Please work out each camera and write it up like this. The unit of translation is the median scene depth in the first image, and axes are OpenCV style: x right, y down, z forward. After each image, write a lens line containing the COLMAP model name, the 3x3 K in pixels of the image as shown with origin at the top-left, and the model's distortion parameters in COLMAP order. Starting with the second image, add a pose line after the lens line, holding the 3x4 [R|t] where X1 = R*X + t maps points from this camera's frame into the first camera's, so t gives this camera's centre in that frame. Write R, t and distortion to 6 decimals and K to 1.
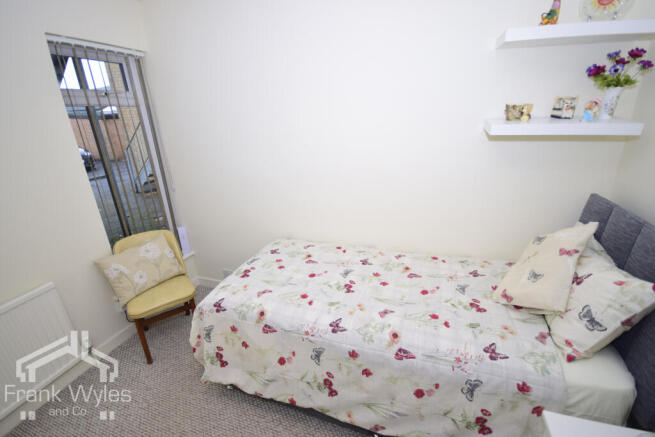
lens RADIAL K [[291.7, 0, 327.5], [0, 291.7, 218.5], [0, 0, 1]] dist [0.001020, -0.000551]
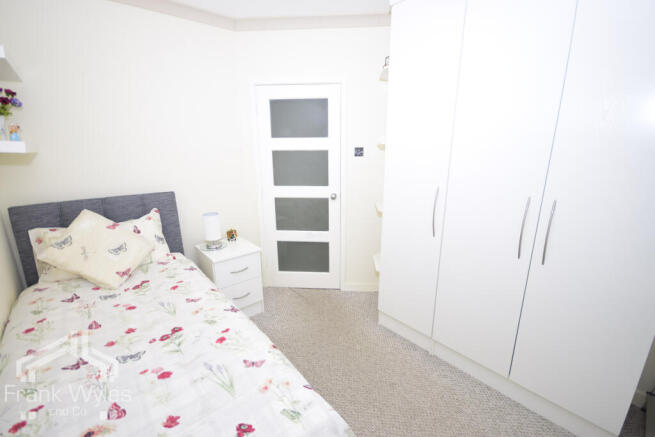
lens RADIAL K [[291.7, 0, 327.5], [0, 291.7, 218.5], [0, 0, 1]] dist [0.001020, -0.000551]
pose [[-0.857710, -0.082317, 0.507501, -0.677260], [0.215240, 0.838943, 0.499846, -0.332069], [-0.466910, 0.537958, -0.701852, 1.199096]]
